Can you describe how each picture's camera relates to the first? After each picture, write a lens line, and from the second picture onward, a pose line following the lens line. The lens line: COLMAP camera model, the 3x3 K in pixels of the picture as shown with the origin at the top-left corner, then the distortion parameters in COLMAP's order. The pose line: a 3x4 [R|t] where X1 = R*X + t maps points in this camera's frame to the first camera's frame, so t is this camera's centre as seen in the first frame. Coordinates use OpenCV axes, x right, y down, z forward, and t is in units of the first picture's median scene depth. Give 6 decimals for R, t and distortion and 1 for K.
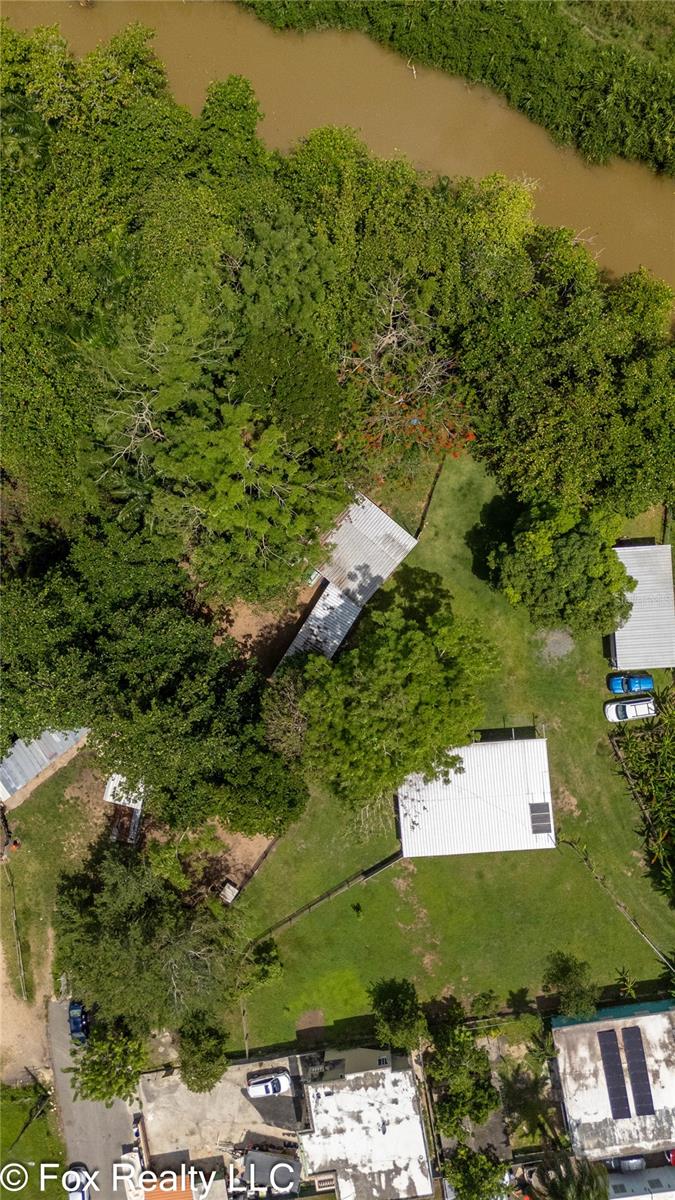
lens RADIAL K [[928.6, 0, 334.6], [0, 928.6, 621.9], [0, 0, 1]] dist [0.073122, -0.084916]
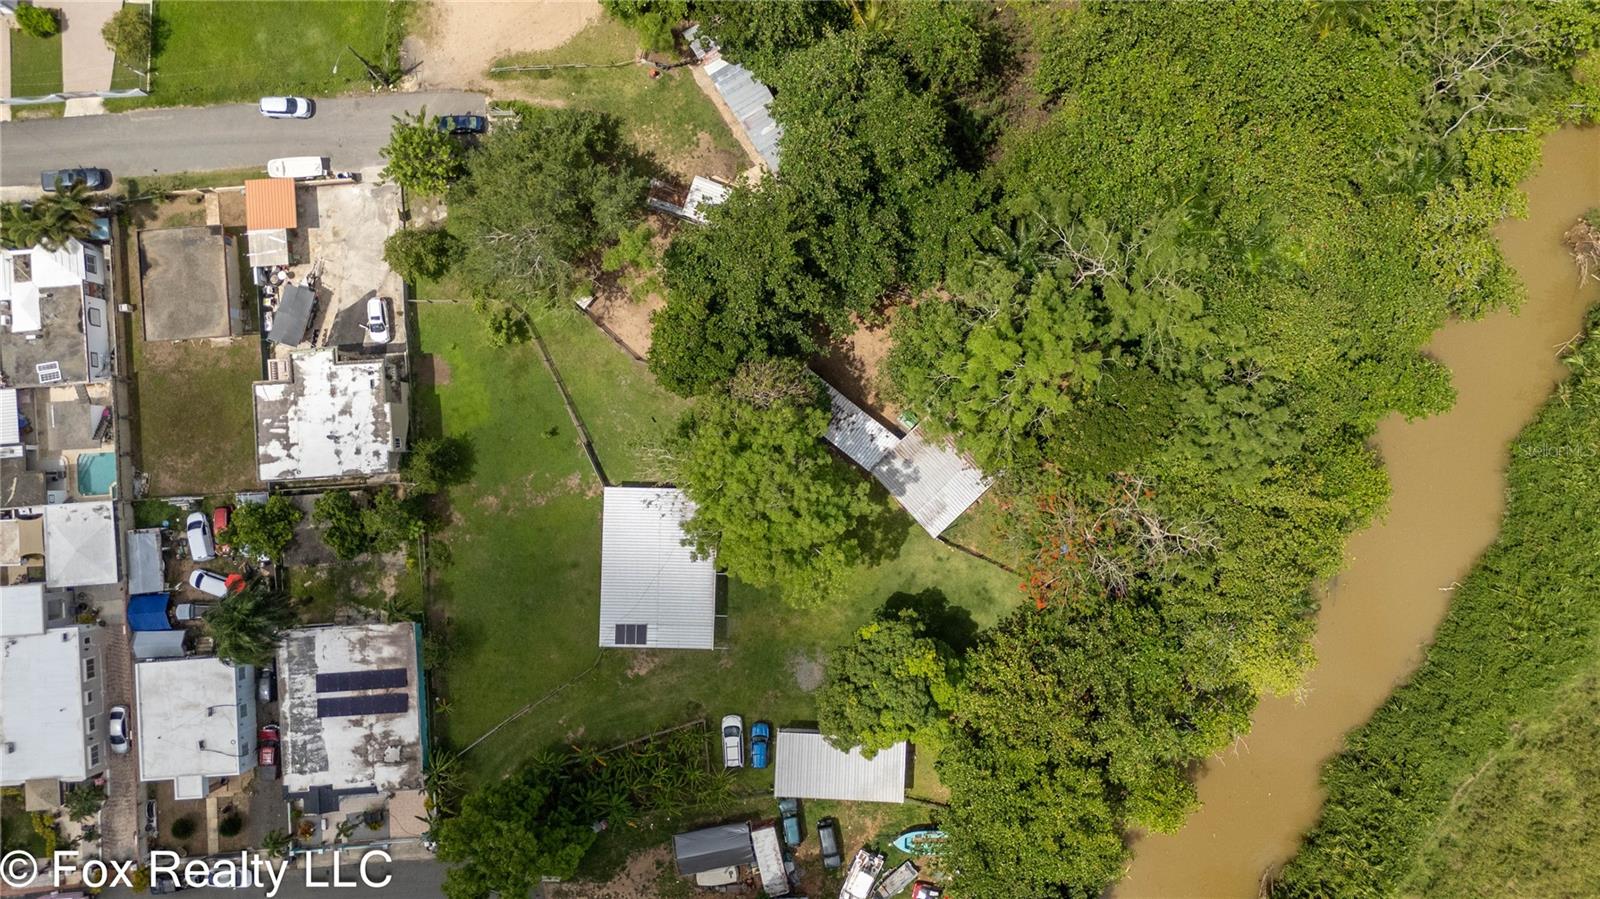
lens RADIAL K [[1238.1, 0, 767.1], [0, 1238.1, 443.7], [0, 0, 1]] dist [0.073122, -0.084916]
pose [[-0.103954, 0.994289, 0.024150, -0.018008], [-0.994059, -0.104657, 0.029907, 0.055453], [0.032264, -0.020897, 0.999261, -0.257632]]
